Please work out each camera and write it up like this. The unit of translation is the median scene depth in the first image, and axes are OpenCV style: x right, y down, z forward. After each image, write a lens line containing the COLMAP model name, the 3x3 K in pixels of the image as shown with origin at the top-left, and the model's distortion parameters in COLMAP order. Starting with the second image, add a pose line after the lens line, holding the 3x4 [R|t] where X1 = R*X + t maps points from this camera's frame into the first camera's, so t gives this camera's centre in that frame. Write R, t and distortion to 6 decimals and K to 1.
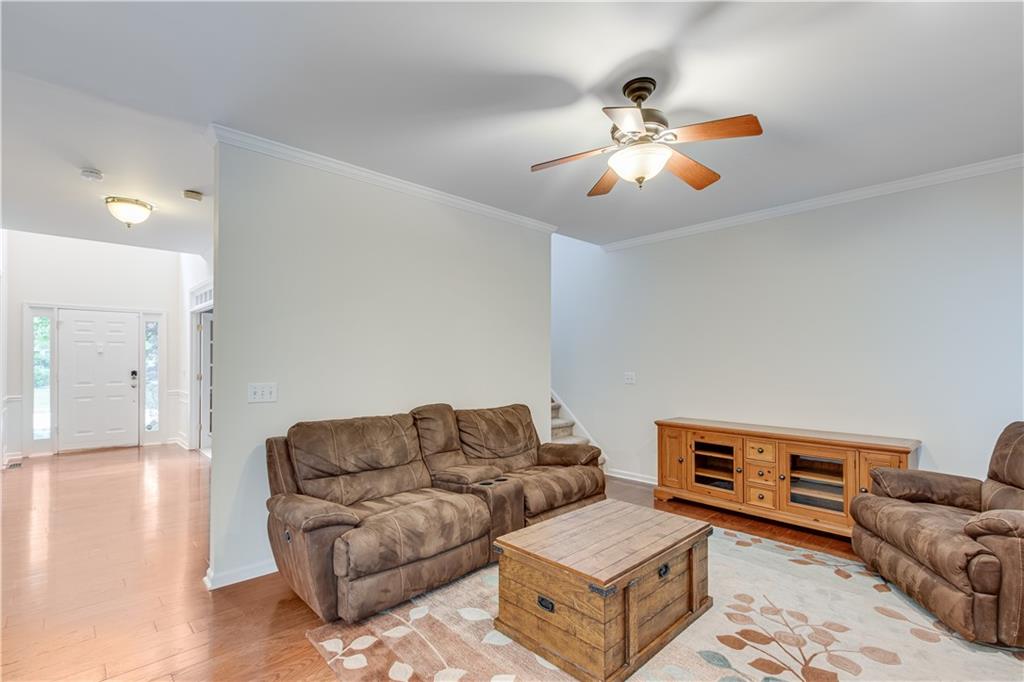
lens RADIAL K [[469.9, 0, 500.0], [0, 469.9, 357.8], [0, 0, 1]] dist [0.010090, -0.003739]
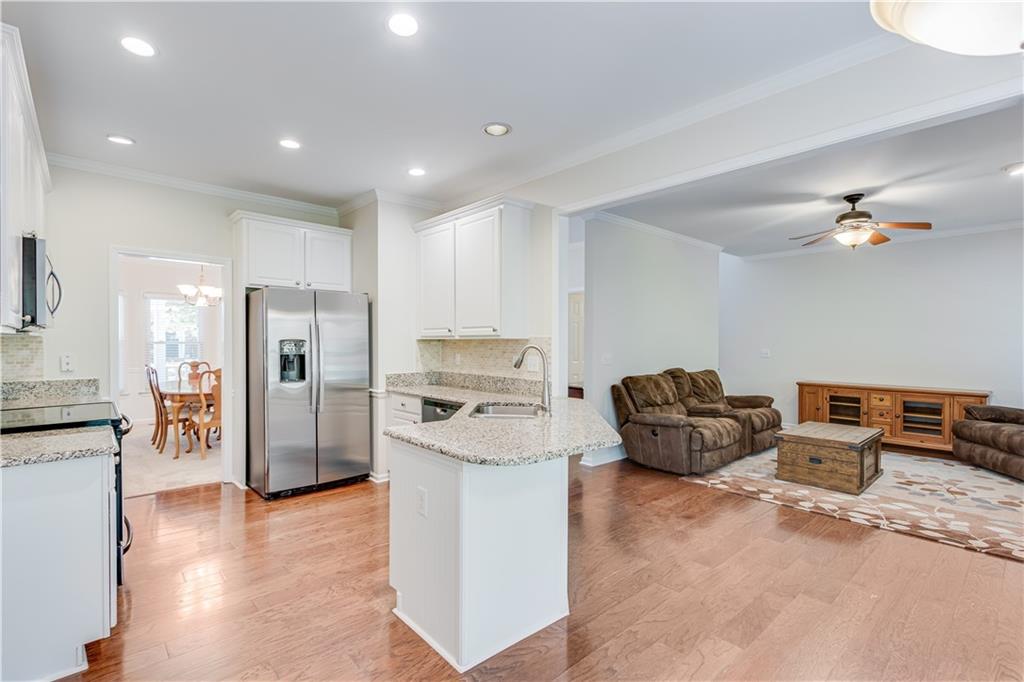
lens RADIAL K [[469.9, 0, 495.0], [0, 469.9, 348.1], [0, 0, 1]] dist [0.010090, -0.003739]
pose [[0.999453, 0.000124, -0.033071, -0.934904], [0.000555, 0.999789, 0.020527, -0.004139], [0.033067, -0.020534, 0.999242, -0.823363]]
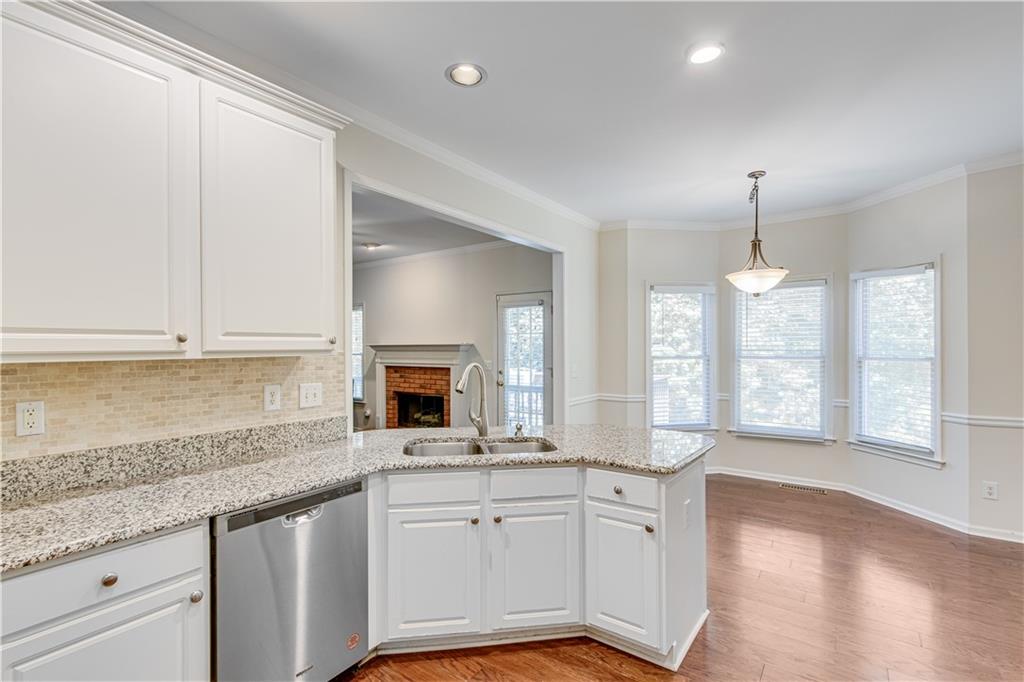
lens RADIAL K [[469.9, 0, 511.1], [0, 469.9, 347.3], [0, 0, 1]] dist [0.010090, -0.003739]
pose [[-0.200321, -0.004355, 0.979721, -1.797913], [-0.006026, 0.999977, 0.003213, -0.022949], [-0.979712, -0.005260, -0.200342, 0.363774]]
